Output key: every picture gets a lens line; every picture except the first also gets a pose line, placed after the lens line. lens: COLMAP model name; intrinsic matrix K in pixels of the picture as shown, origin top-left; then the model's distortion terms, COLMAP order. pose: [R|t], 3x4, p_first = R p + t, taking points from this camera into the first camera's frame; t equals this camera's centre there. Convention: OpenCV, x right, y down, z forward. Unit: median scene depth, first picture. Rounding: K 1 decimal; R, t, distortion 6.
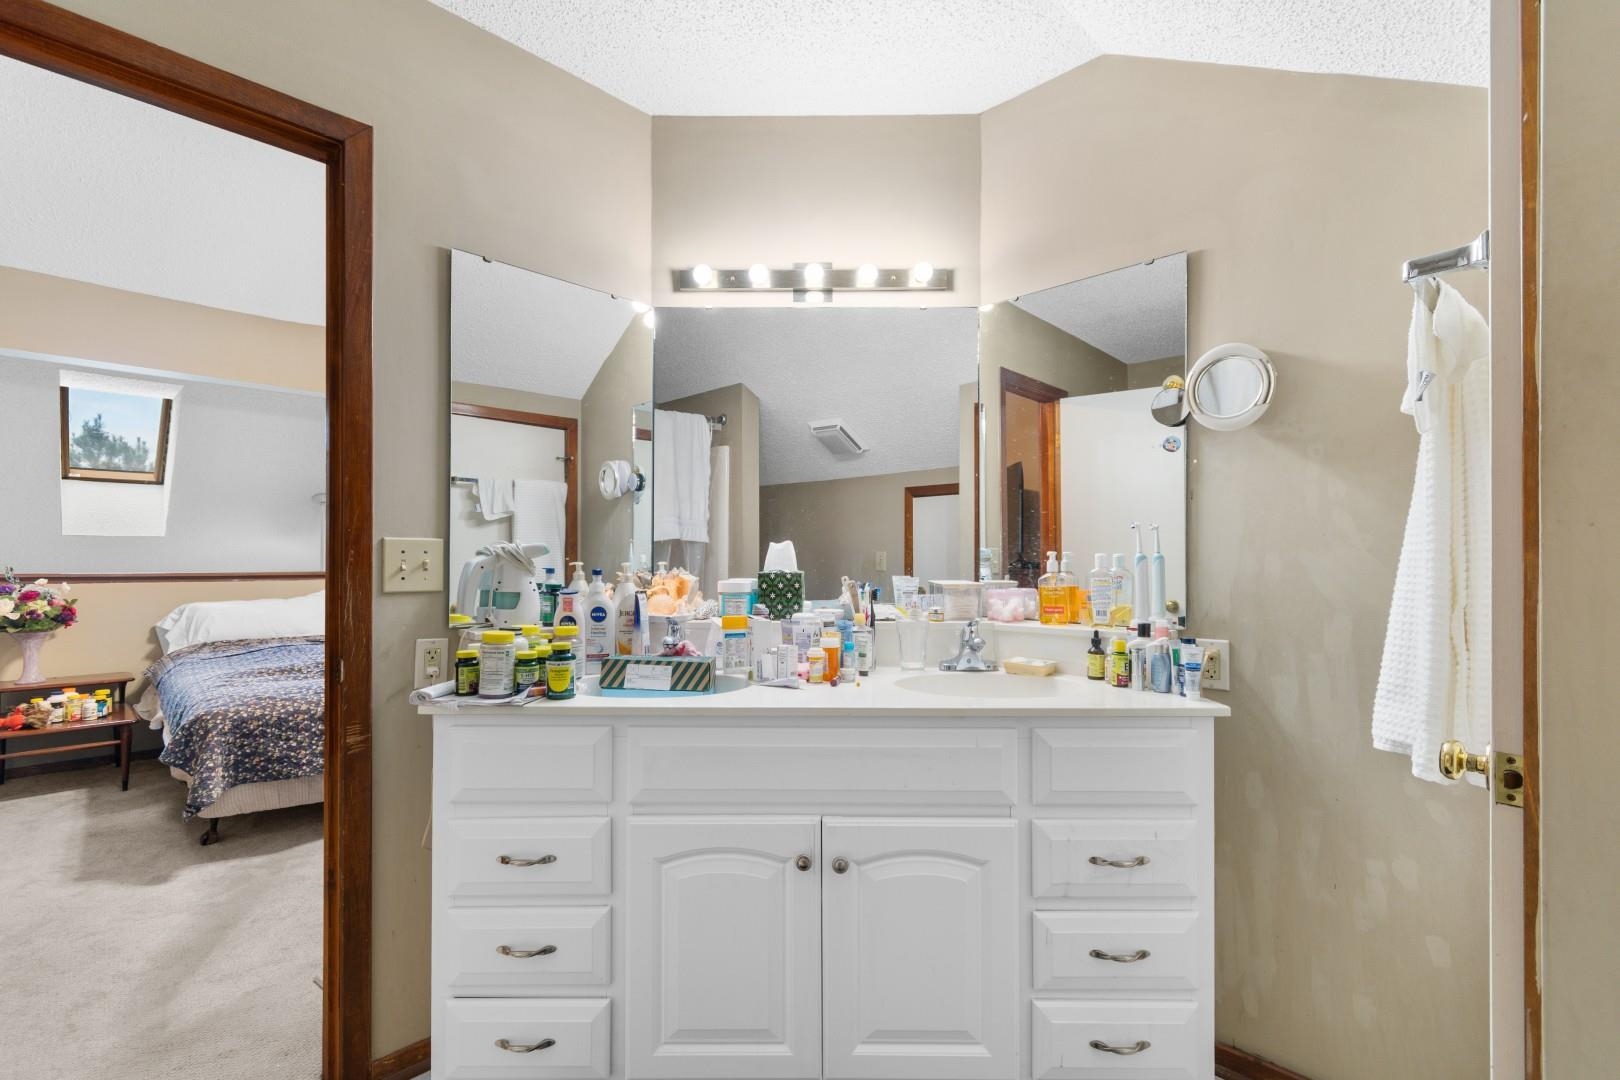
lens RADIAL K [[720.1, 0, 809.4], [0, 720.1, 549.9], [0, 0, 1]] dist [0.004296, 0.000339]
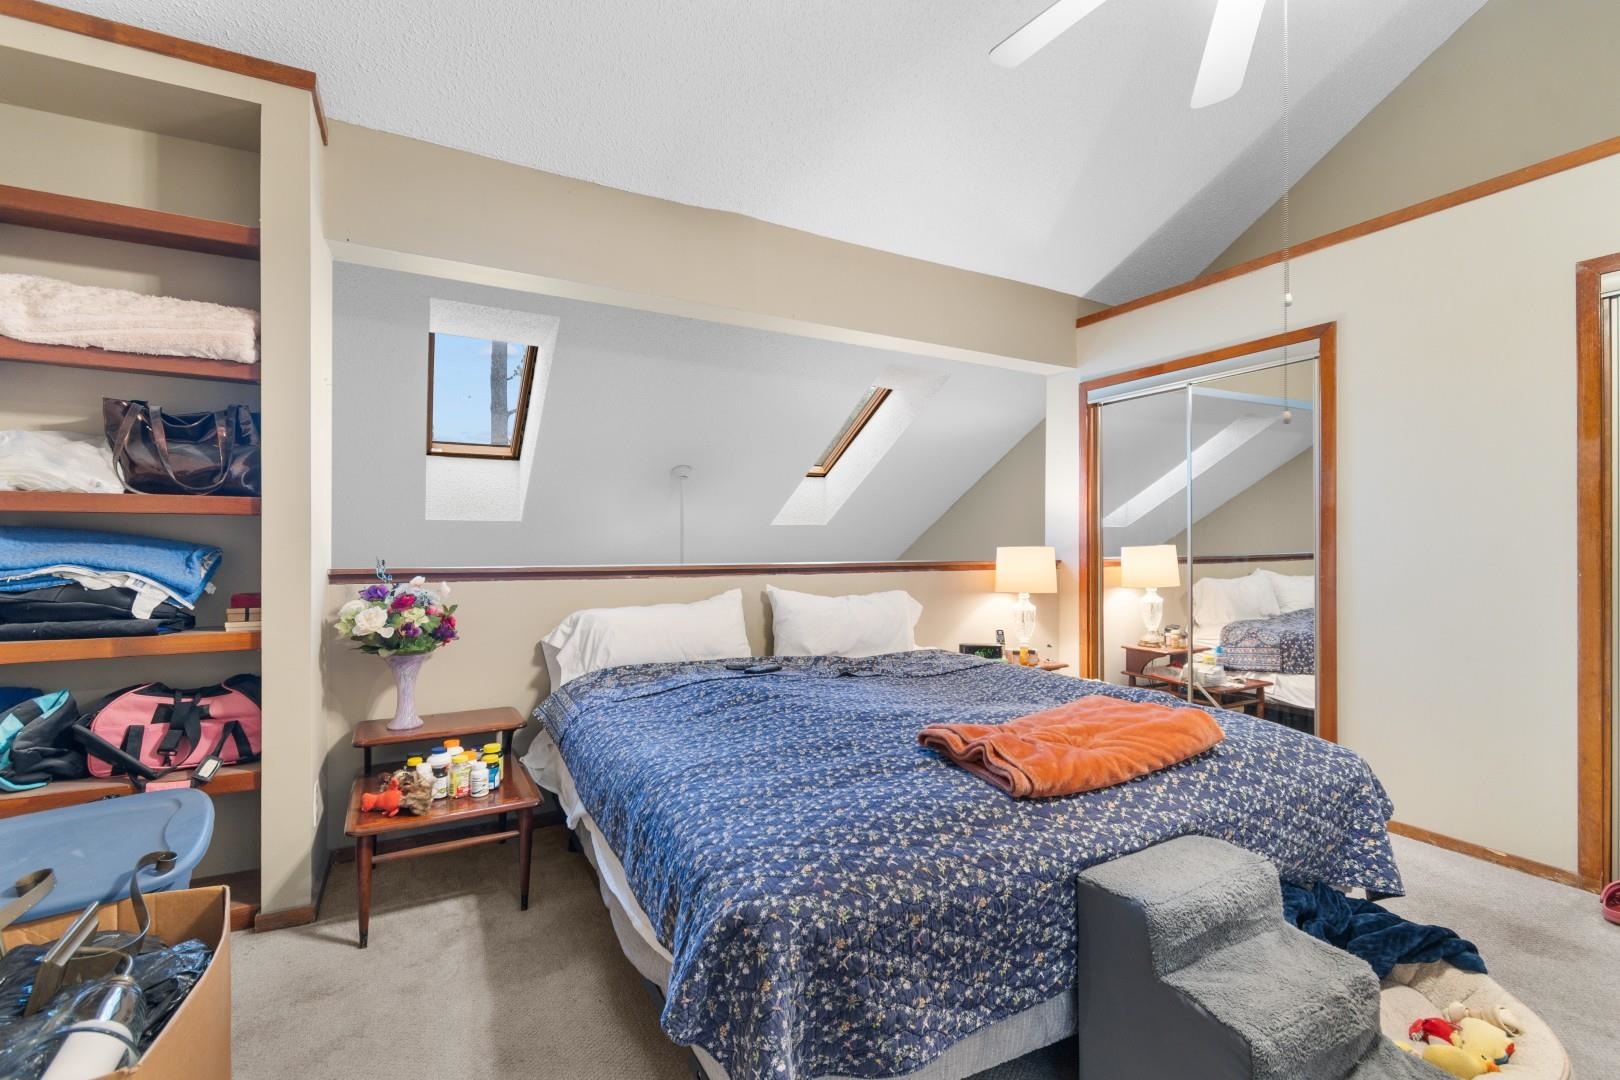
lens RADIAL K [[712.3, 0, 811.8], [0, 712.3, 540.0], [0, 0, 1]] dist [0.002562, -0.000308]
pose [[0.957548, -0.003940, -0.288245, -0.517731], [0.005866, 0.999966, 0.005817, 0.004016], [0.288213, -0.007261, 0.957539, 0.469693]]
